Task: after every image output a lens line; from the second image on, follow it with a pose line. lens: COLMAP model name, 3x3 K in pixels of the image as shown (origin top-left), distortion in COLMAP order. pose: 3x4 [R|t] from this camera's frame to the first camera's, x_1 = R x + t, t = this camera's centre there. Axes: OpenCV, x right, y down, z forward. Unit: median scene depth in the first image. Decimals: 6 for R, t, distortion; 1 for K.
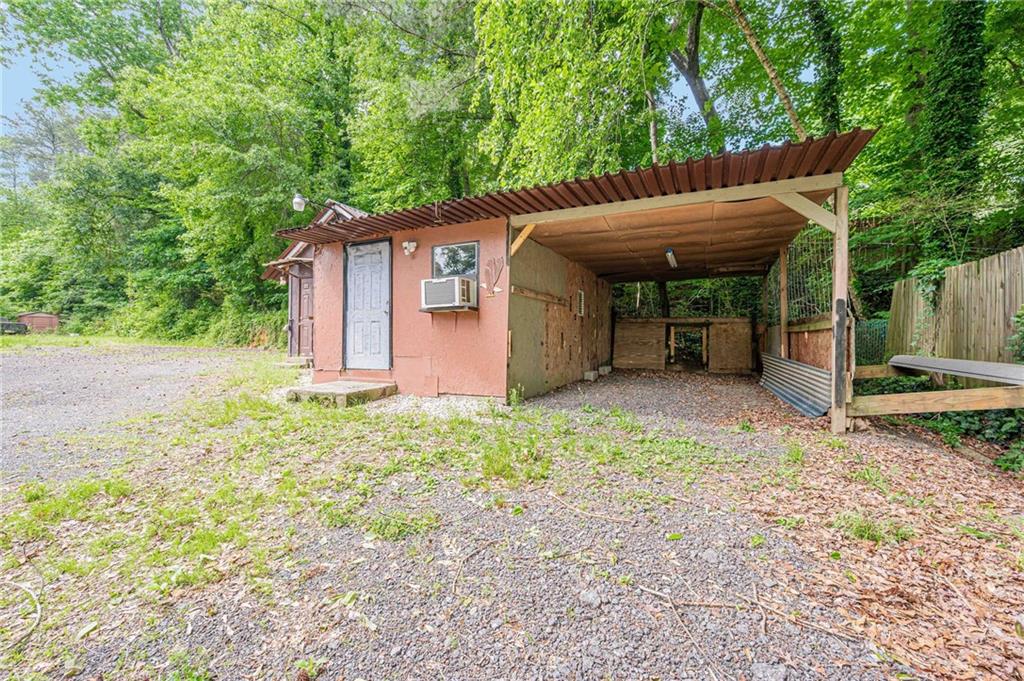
lens RADIAL K [[406.6, 0, 512.4], [0, 406.6, 341.3], [0, 0, 1]] dist [-0.001618, -0.000290]
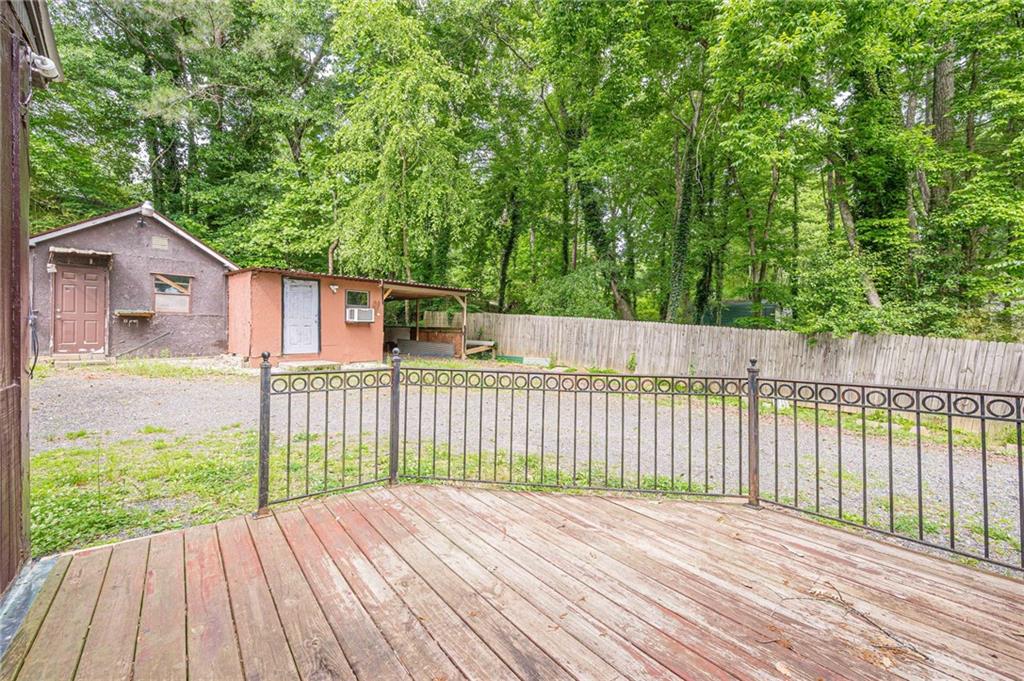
lens RADIAL K [[406.6, 0, 511.9], [0, 406.6, 336.3], [0, 0, 1]] dist [-0.001618, -0.000290]
pose [[0.970188, -0.005785, 0.242283, 0.142695], [0.005734, 0.999983, 0.000914, -0.001985], [-0.242284, 0.000502, 0.970205, -1.423567]]
